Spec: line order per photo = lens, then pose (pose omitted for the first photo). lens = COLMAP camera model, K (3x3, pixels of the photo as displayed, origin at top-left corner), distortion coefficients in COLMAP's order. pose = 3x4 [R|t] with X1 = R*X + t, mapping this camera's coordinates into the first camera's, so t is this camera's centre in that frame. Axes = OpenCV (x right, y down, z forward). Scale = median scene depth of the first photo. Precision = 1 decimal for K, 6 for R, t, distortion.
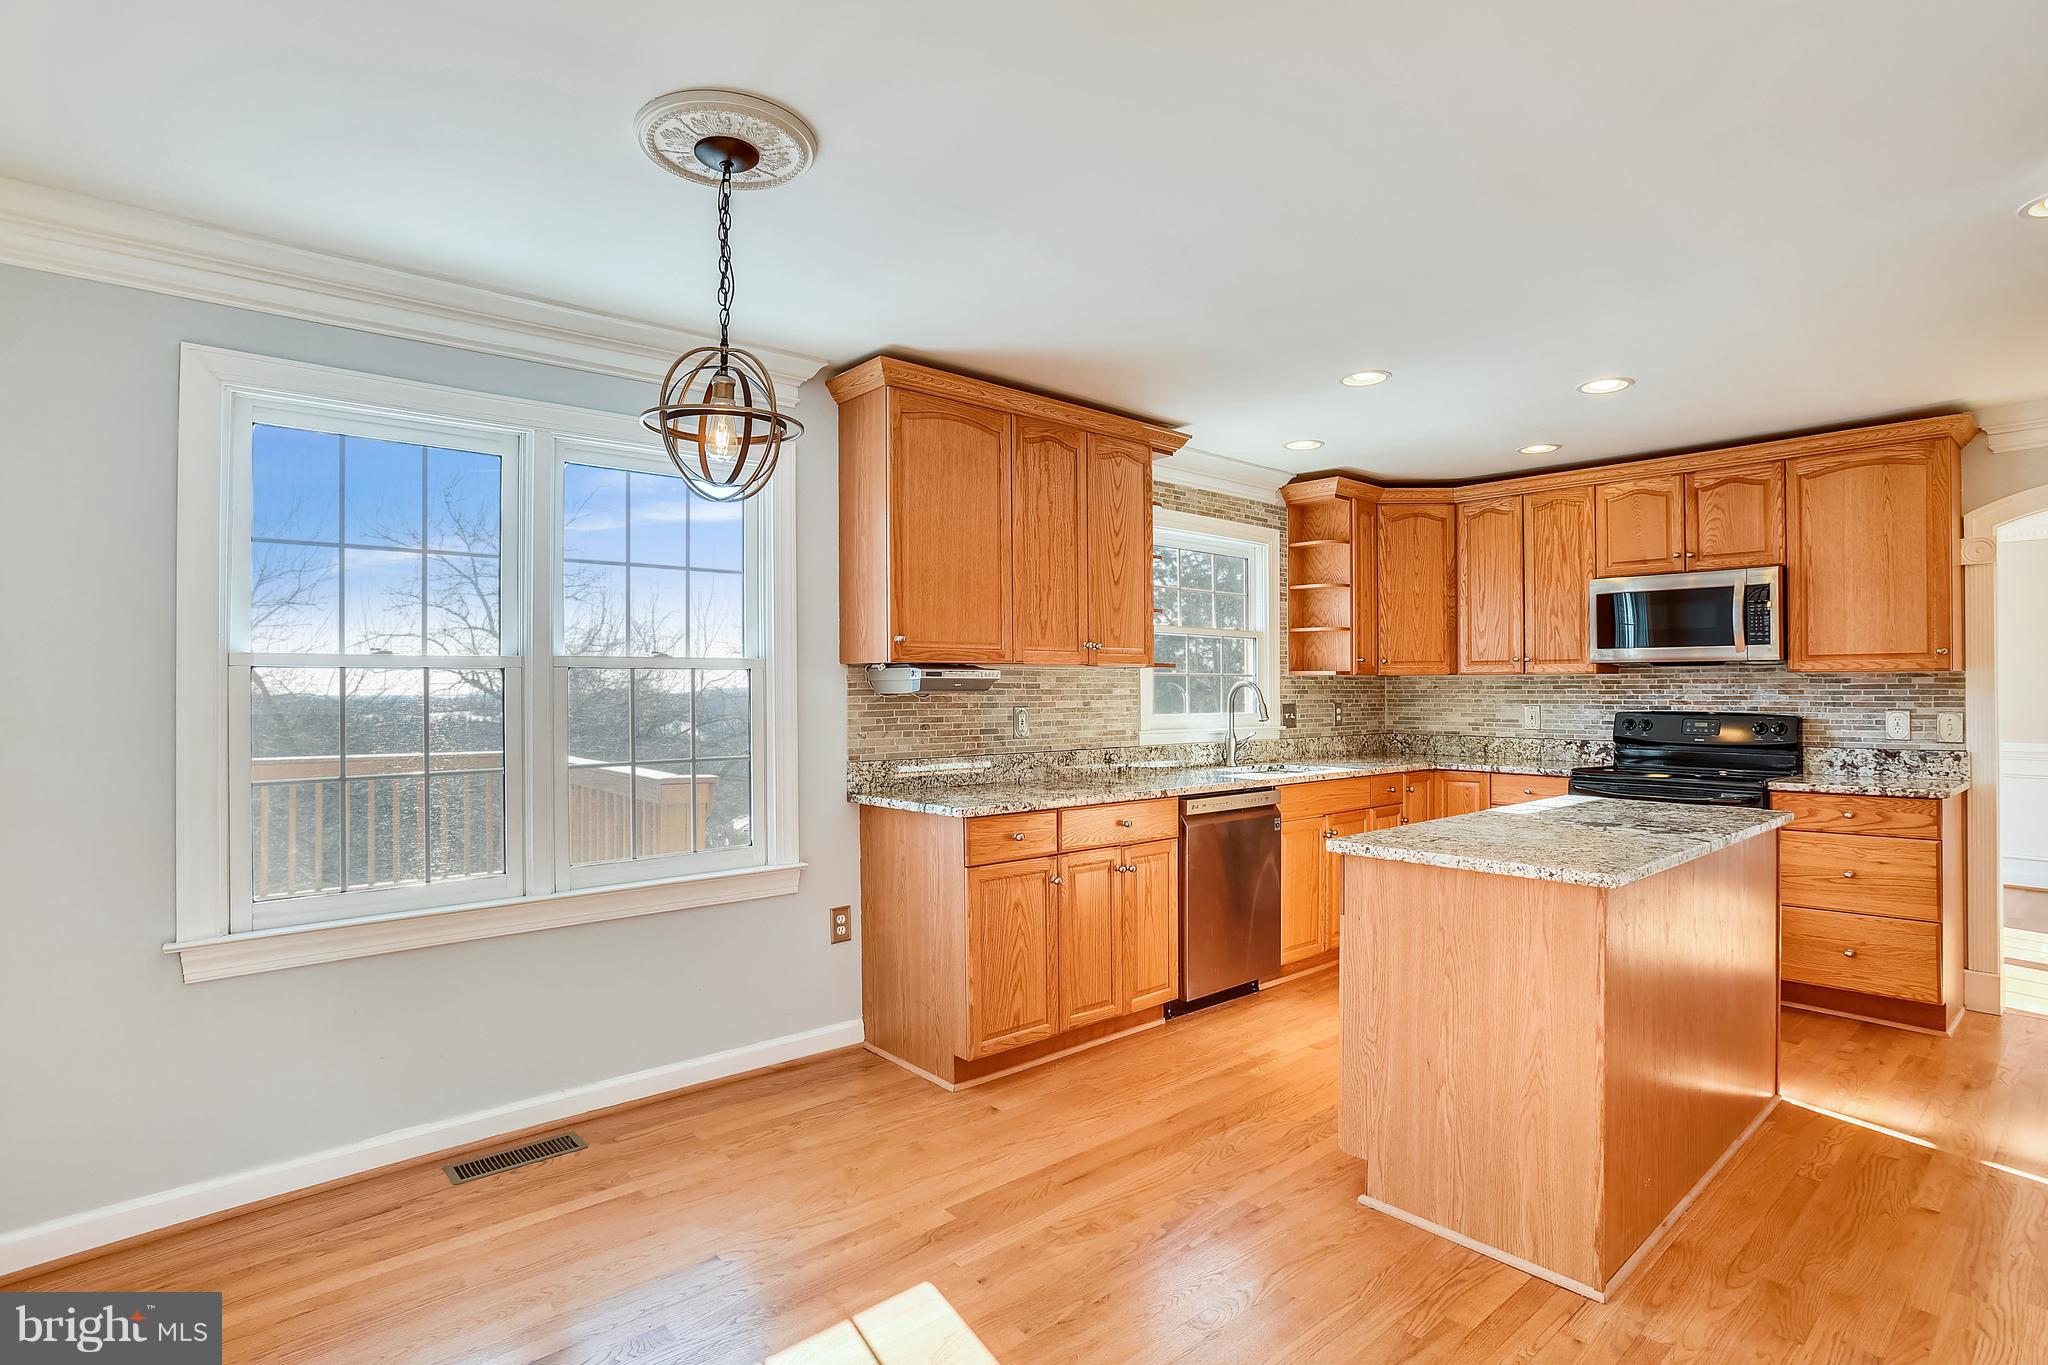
lens RADIAL K [[1013.6, 0, 1013.8], [0, 1013.6, 678.2], [0, 0, 1]] dist [-0.049502, 0.018811]
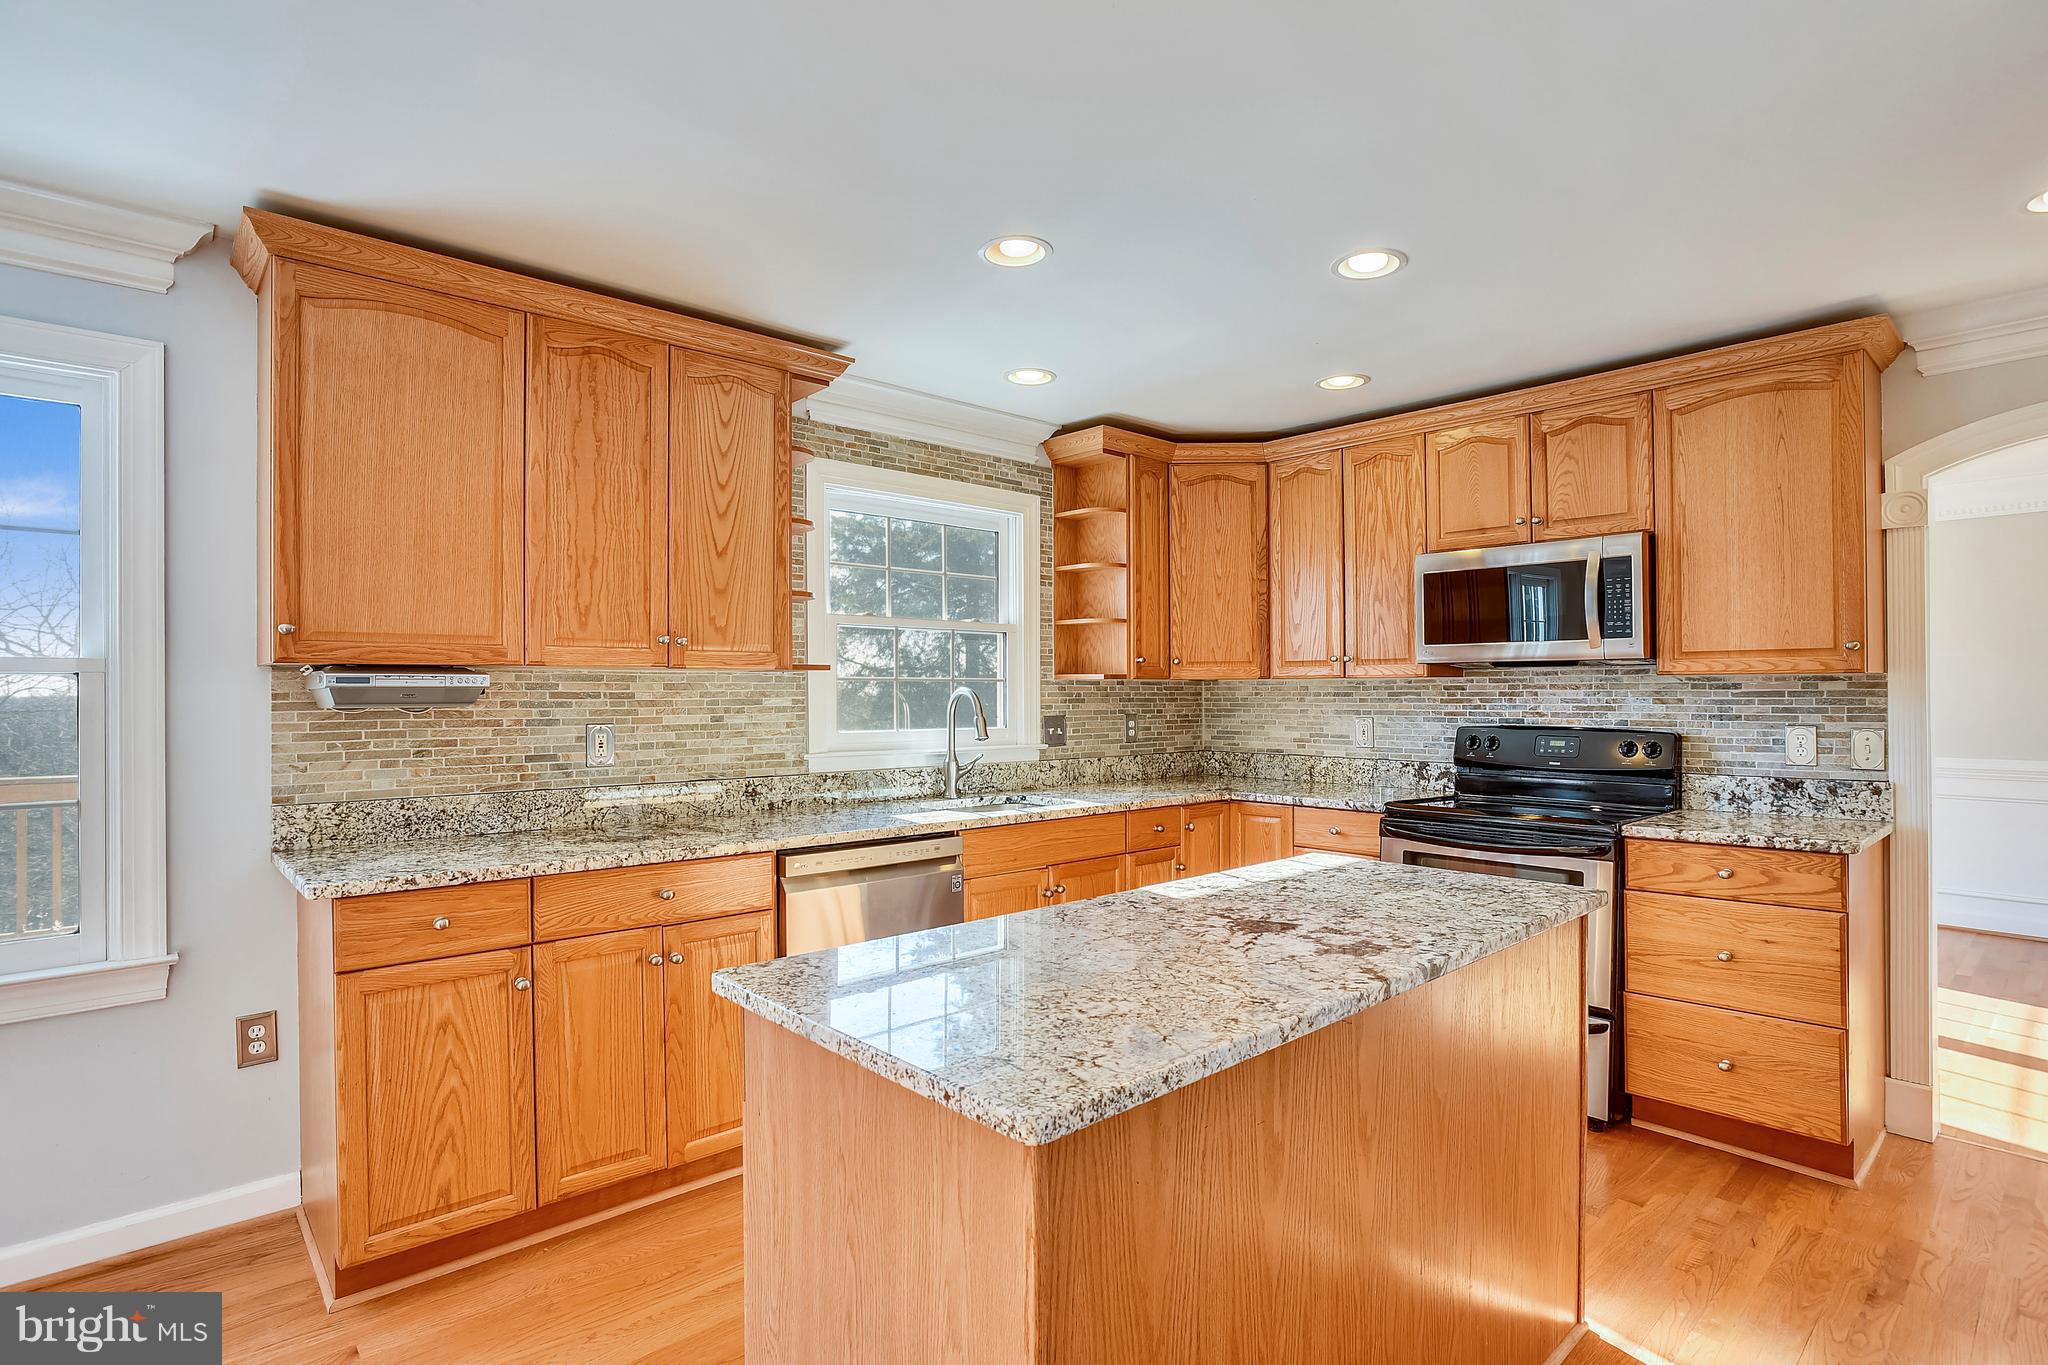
lens RADIAL K [[1013.6, 0, 1013.2], [0, 1013.6, 680.9], [0, 0, 1]] dist [-0.049502, 0.018811]
pose [[0.999861, -0.001596, 0.016621, 0.289987], [0.001597, 0.999999, -0.000075, -0.002341], [-0.016621, 0.000101, 0.999862, 0.262862]]
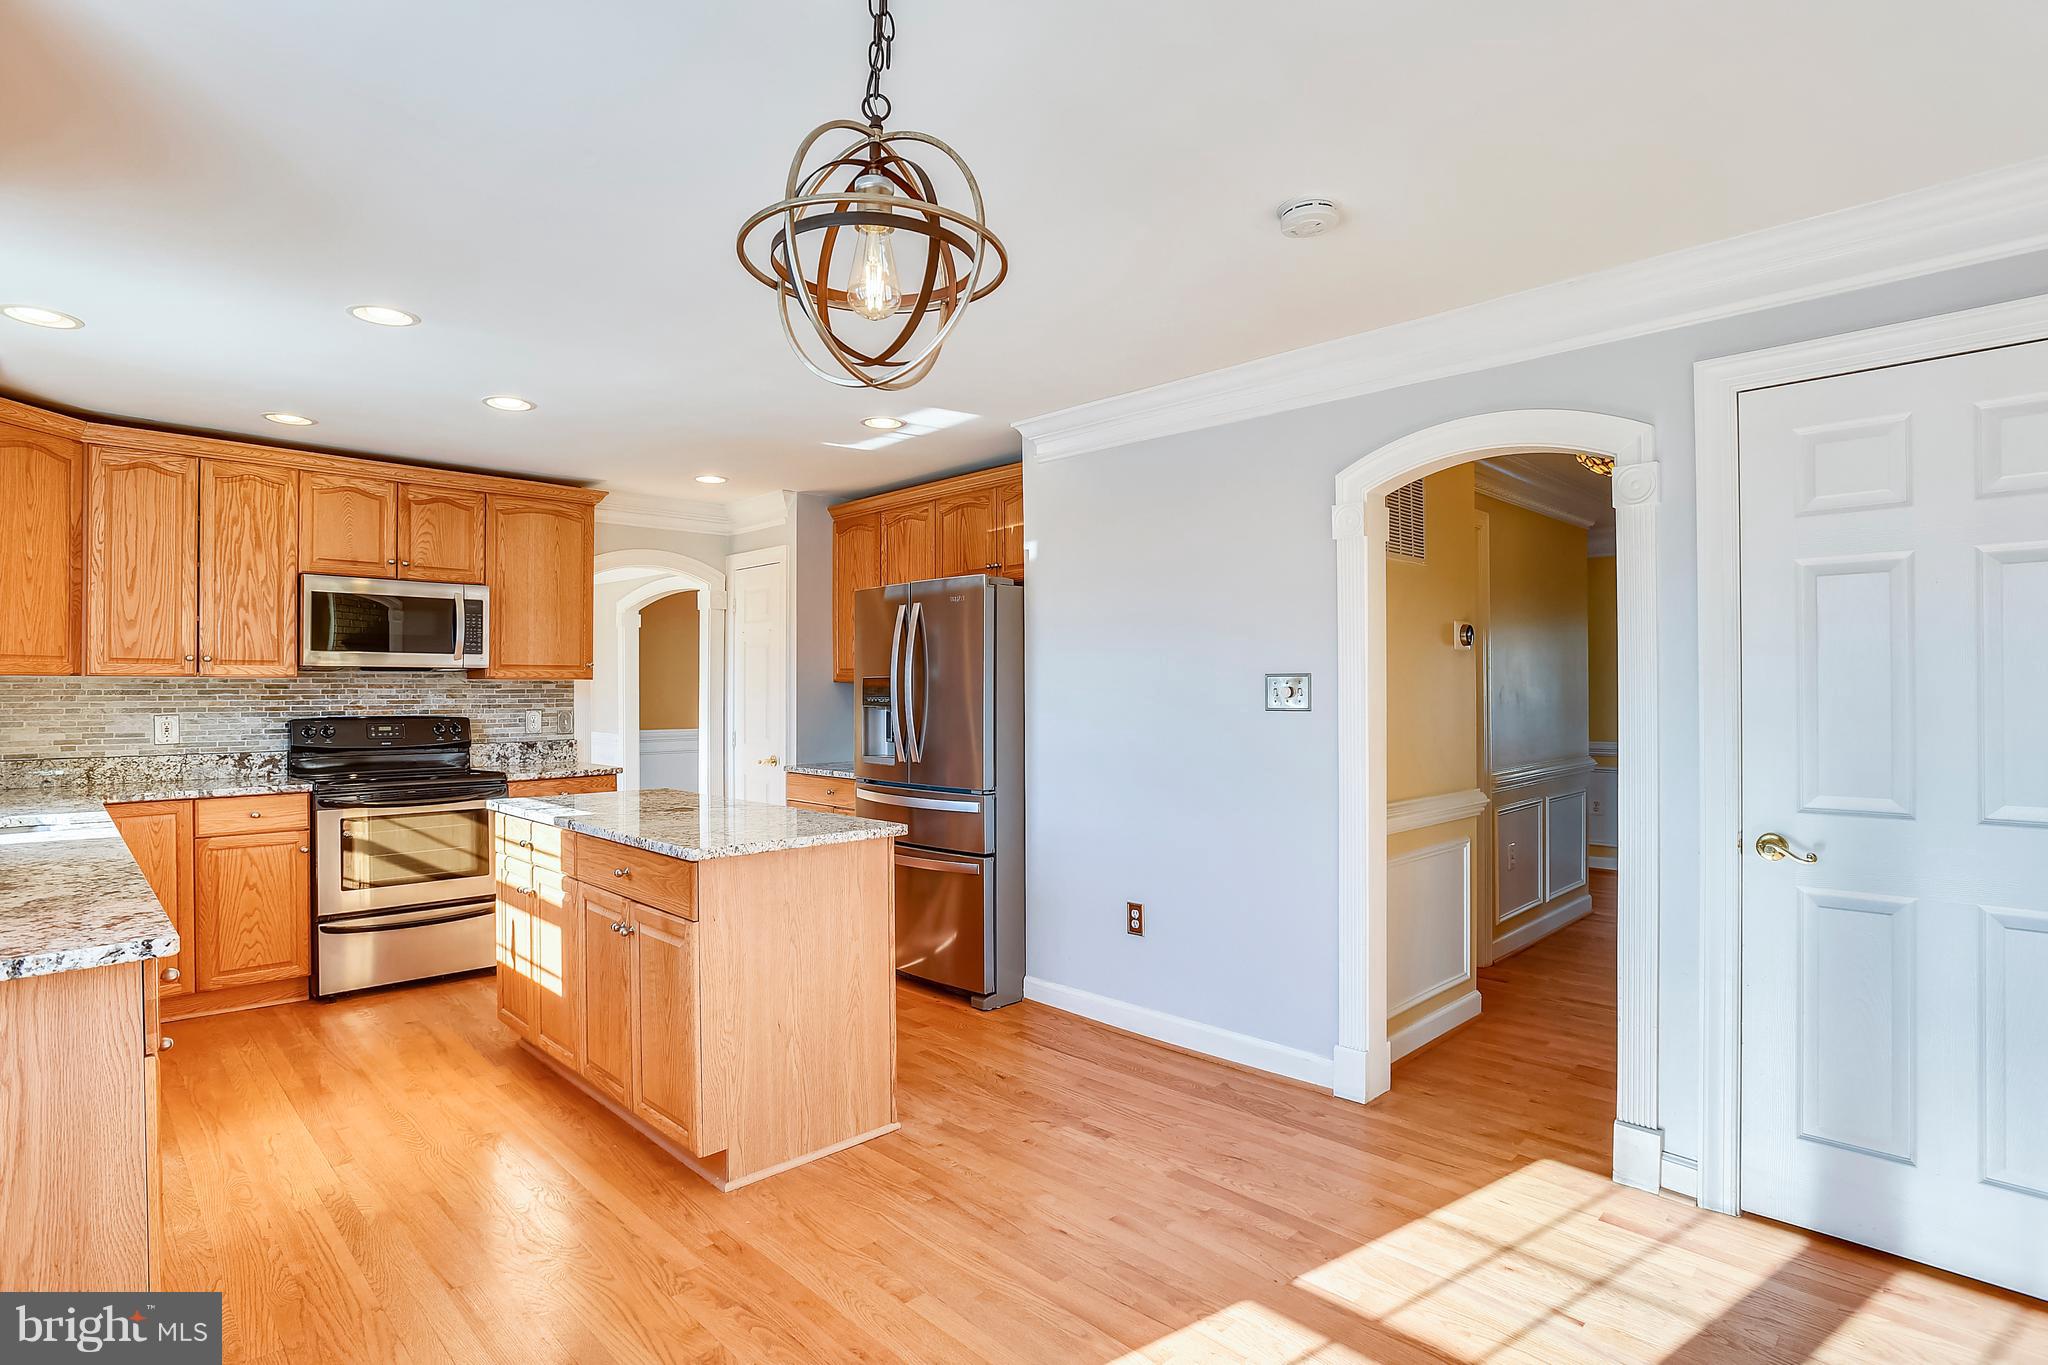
lens RADIAL K [[1013.6, 0, 1040.3], [0, 1013.6, 686.7], [0, 0, 1]] dist [-0.049502, 0.018811]
pose [[-0.074233, 0.002738, 0.997237, -0.426587], [-0.008991, 0.999954, -0.003415, 0.001220], [-0.997200, -0.009220, -0.074205, 0.453229]]
